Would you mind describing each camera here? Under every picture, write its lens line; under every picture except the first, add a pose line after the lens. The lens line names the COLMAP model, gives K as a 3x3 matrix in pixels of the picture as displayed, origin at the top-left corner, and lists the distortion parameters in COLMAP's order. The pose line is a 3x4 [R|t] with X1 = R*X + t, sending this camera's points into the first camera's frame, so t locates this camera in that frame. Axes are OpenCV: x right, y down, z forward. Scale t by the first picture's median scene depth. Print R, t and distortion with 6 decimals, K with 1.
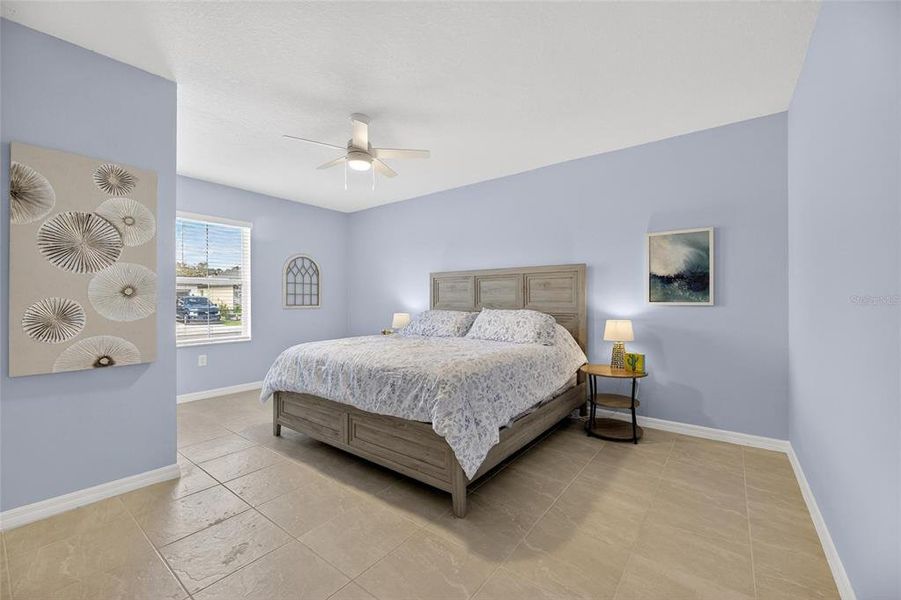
lens RADIAL K [[362.8, 0, 453.0], [0, 362.8, 298.8], [0, 0, 1]] dist [0.003181, -0.003713]
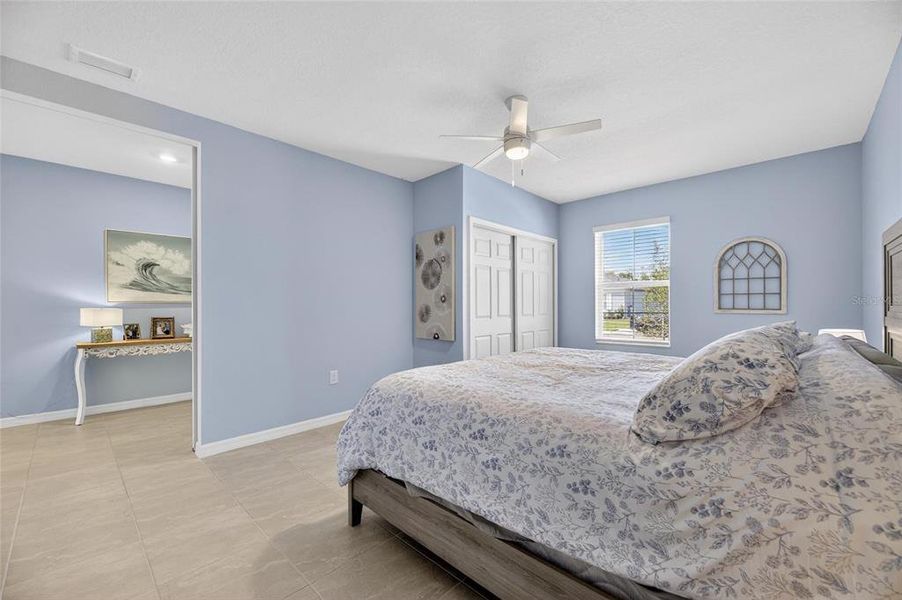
lens RADIAL K [[363.2, 0, 453.6], [0, 363.2, 305.0], [0, 0, 1]] dist [0.003181, -0.003713]
pose [[-0.097564, 0.003430, -0.995223, 0.359981], [0.009318, 0.999953, 0.002533, 0.002454], [0.995186, -0.009026, -0.097591, 0.508131]]
